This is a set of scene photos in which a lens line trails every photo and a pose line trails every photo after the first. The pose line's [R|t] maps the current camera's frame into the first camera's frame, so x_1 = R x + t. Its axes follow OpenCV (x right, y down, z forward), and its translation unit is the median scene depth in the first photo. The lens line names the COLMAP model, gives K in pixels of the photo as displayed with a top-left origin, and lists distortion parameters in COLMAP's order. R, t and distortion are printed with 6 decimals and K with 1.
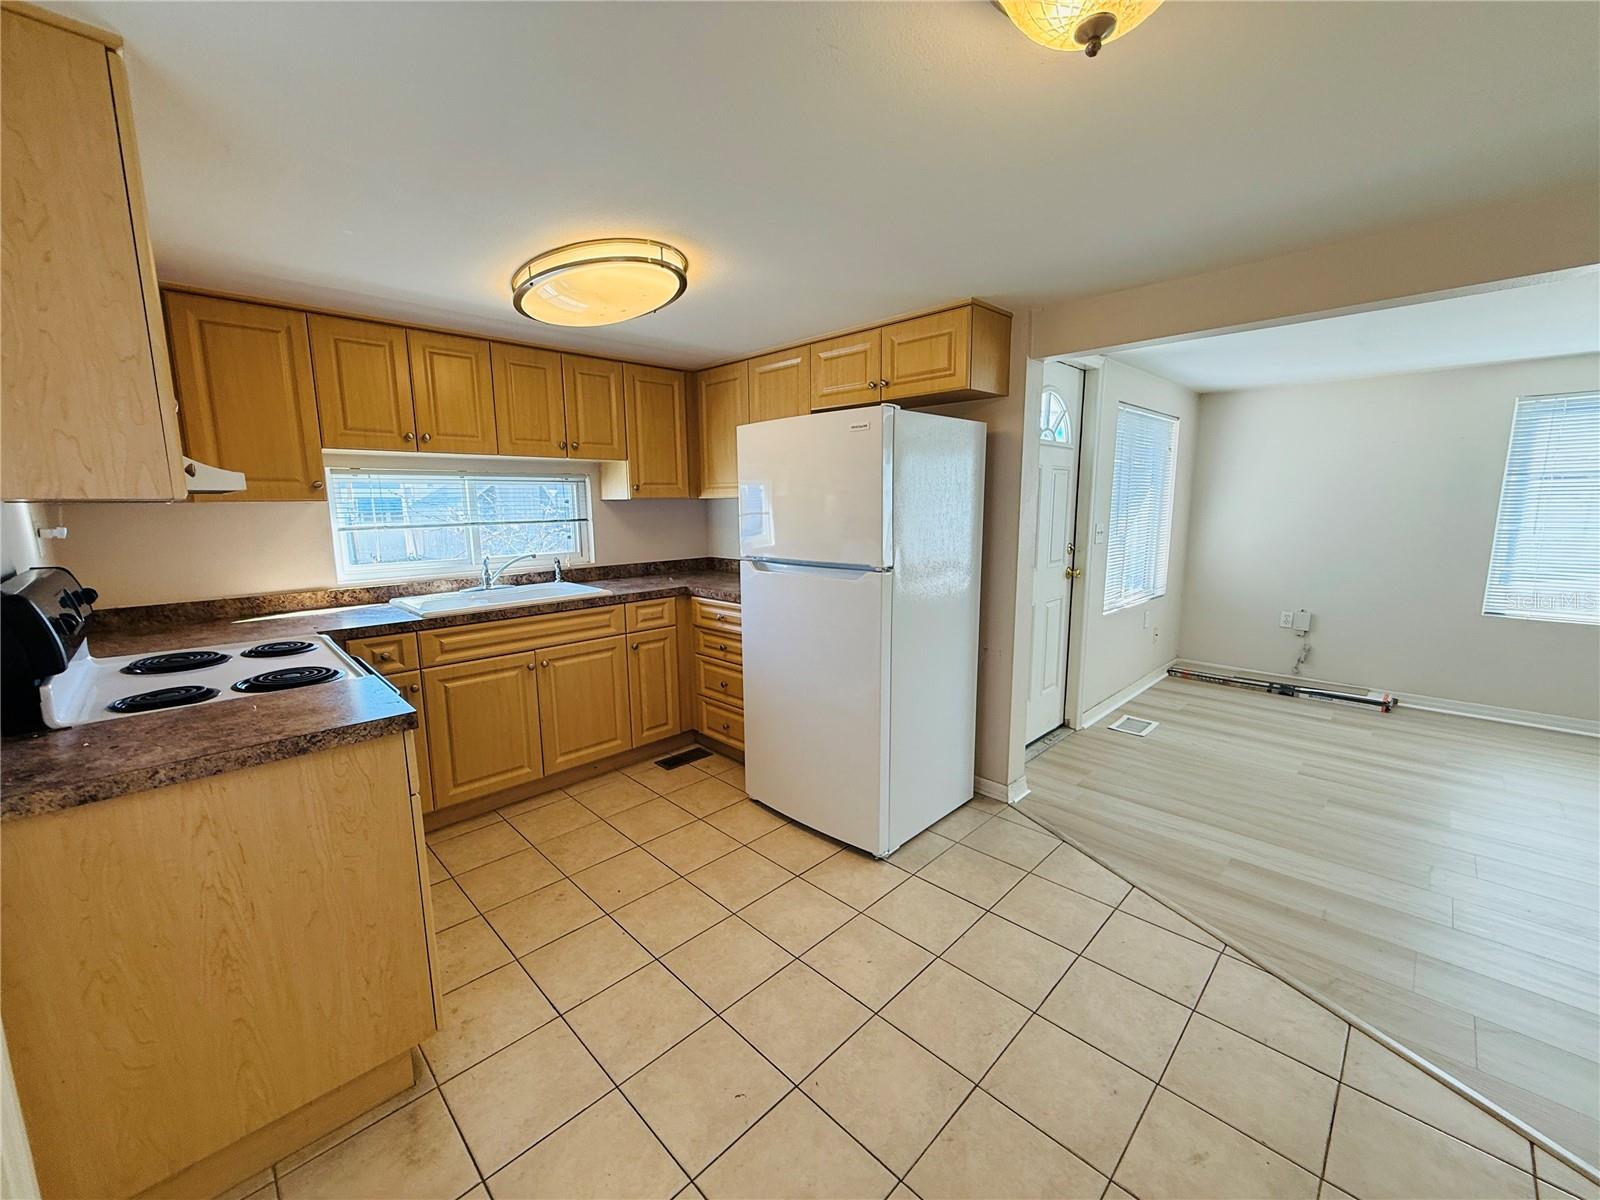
lens RADIAL K [[637.1, 0, 796.0], [0, 637.1, 601.9], [0, 0, 1]] dist [-0.000406, 0.000450]
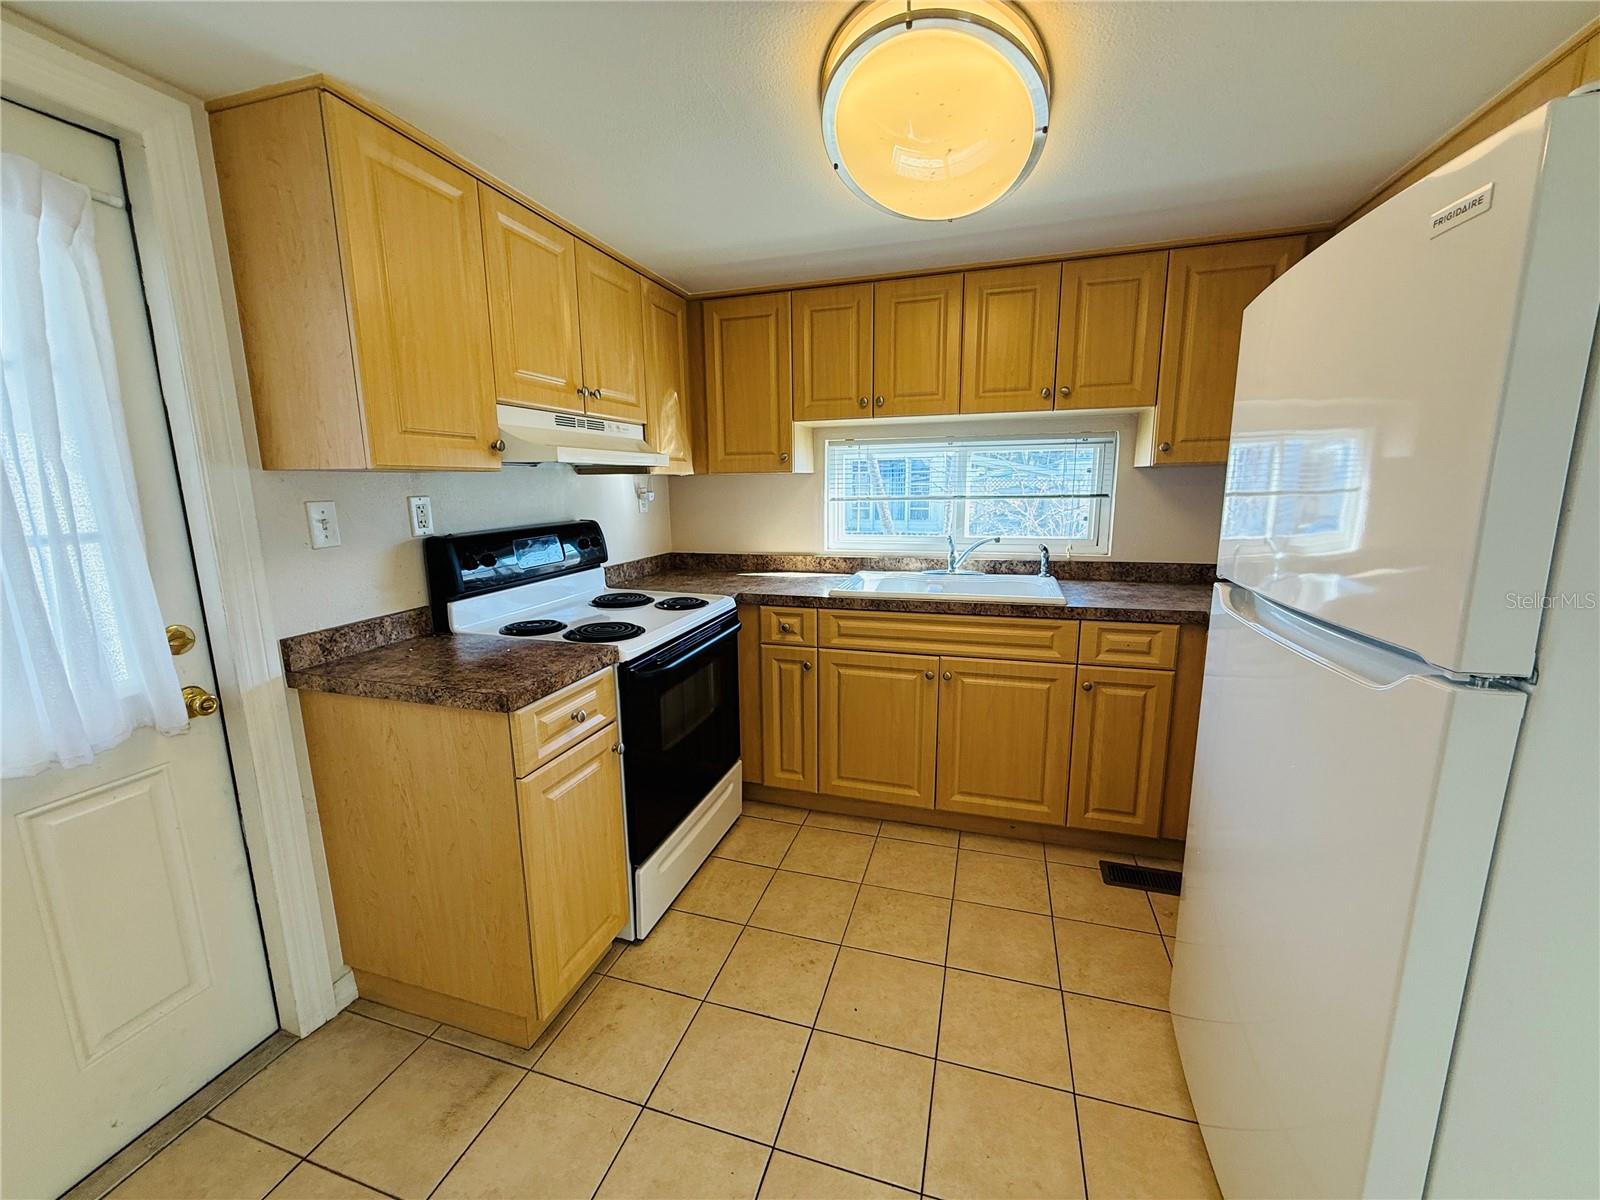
lens RADIAL K [[637.1, 0, 795.3], [0, 637.1, 601.8], [0, 0, 1]] dist [-0.000406, 0.000450]
pose [[0.469086, 0.166090, -0.867394, 0.191323], [-0.130468, 0.984413, 0.117940, -0.062913], [0.873462, 0.057843, 0.483444, 0.443919]]
